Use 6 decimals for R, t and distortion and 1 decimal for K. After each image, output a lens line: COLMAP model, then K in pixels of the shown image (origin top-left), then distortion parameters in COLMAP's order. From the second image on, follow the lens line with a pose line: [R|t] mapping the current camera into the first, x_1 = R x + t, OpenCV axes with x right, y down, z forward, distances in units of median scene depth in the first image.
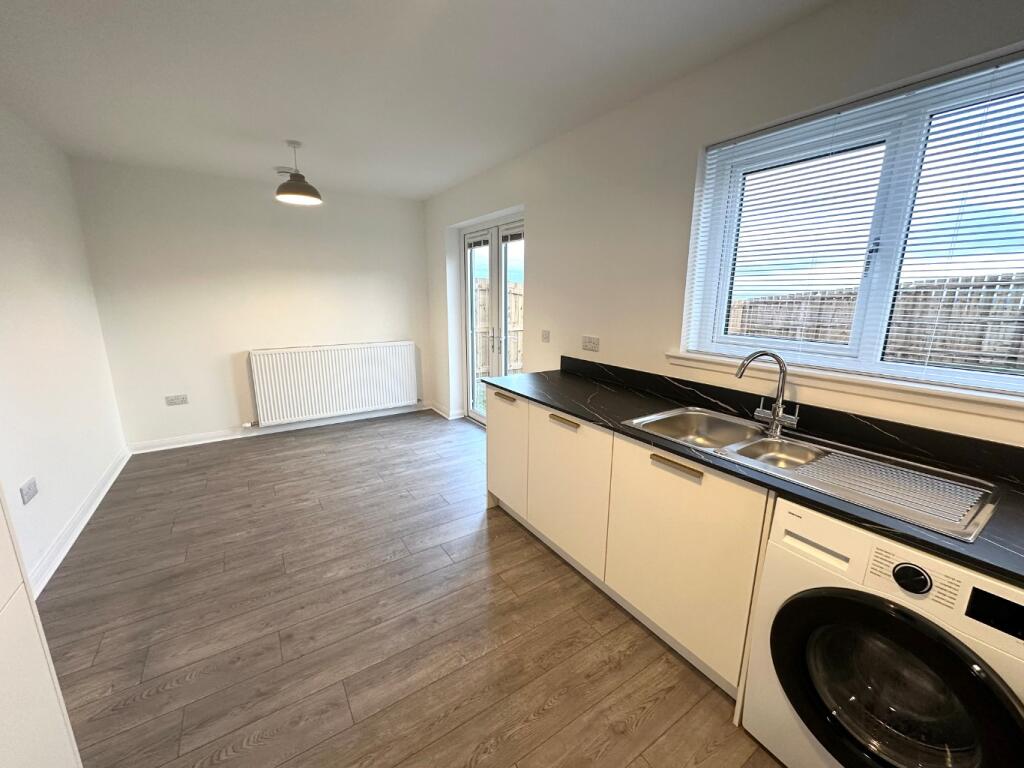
lens RADIAL K [[407.7, 0, 512.0], [0, 407.7, 384.0], [0, 0, 1]] dist [-0.002341, -0.000402]
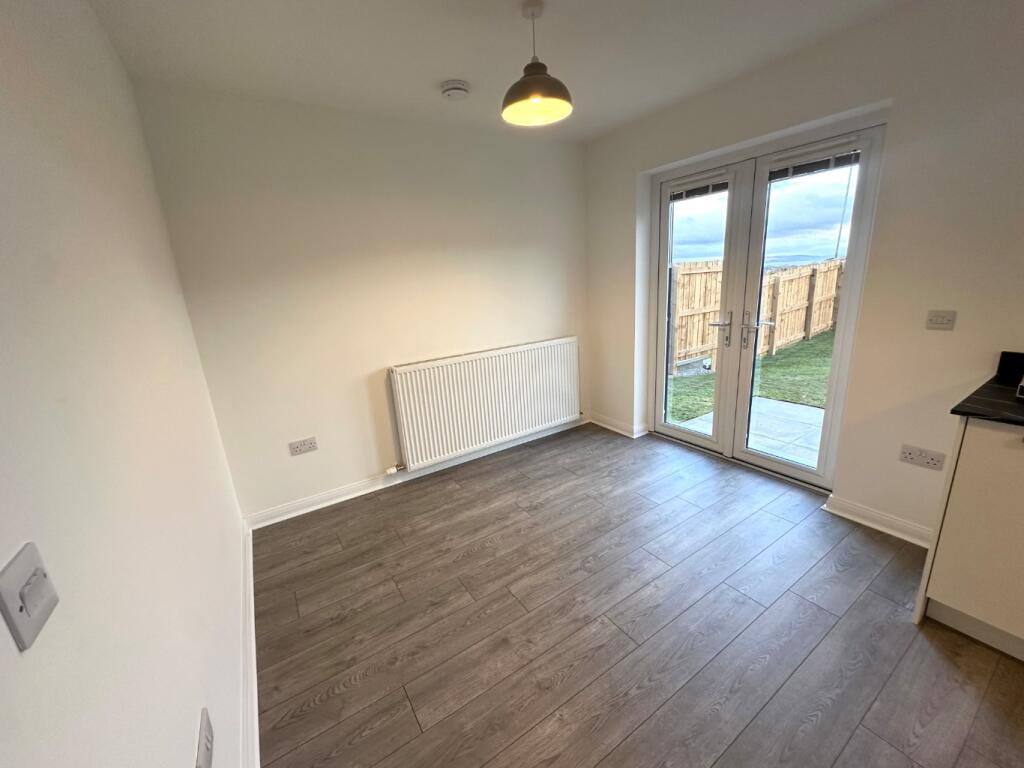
lens RADIAL K [[407.7, 0, 512.0], [0, 407.7, 384.0], [0, 0, 1]] dist [-0.002341, -0.000402]
pose [[0.997538, -0.065332, -0.025502, -0.520269], [0.066344, 0.996950, 0.041098, -0.086050], [0.022740, -0.042689, 0.998830, 0.369272]]
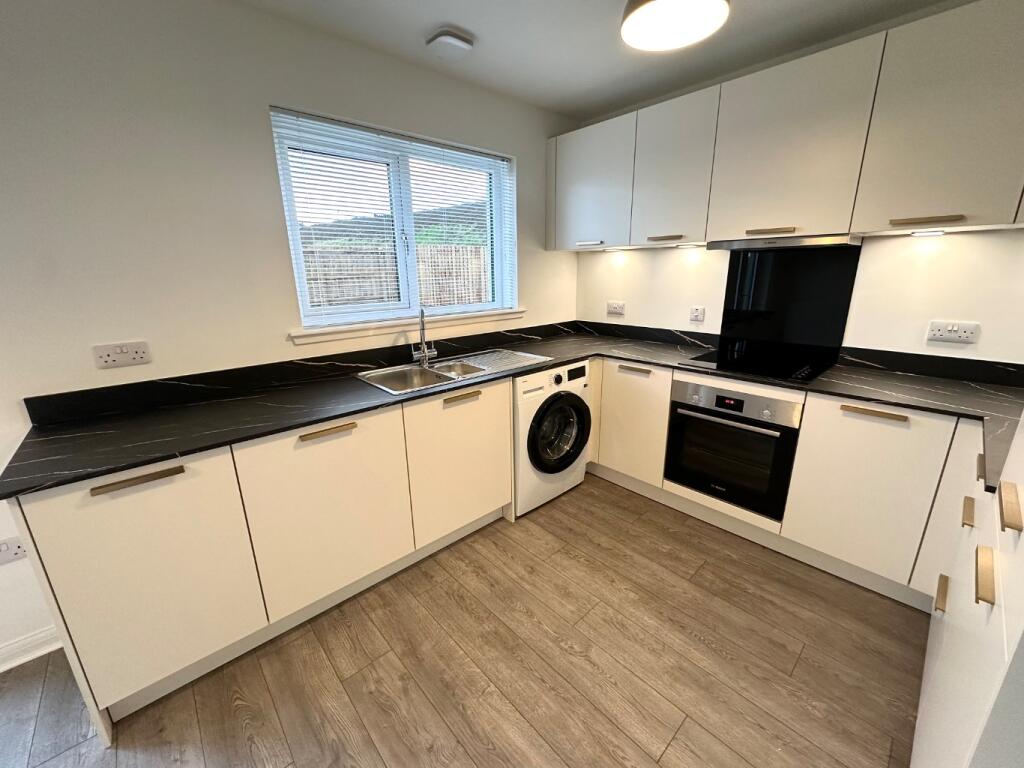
lens RADIAL K [[407.7, 0, 512.0], [0, 407.7, 384.0], [0, 0, 1]] dist [-0.002341, -0.000402]
pose [[-0.160061, -0.268899, 0.949776, -0.396441], [0.227457, 0.926241, 0.300568, -0.091659], [-0.960544, 0.264142, -0.087092, 0.434844]]
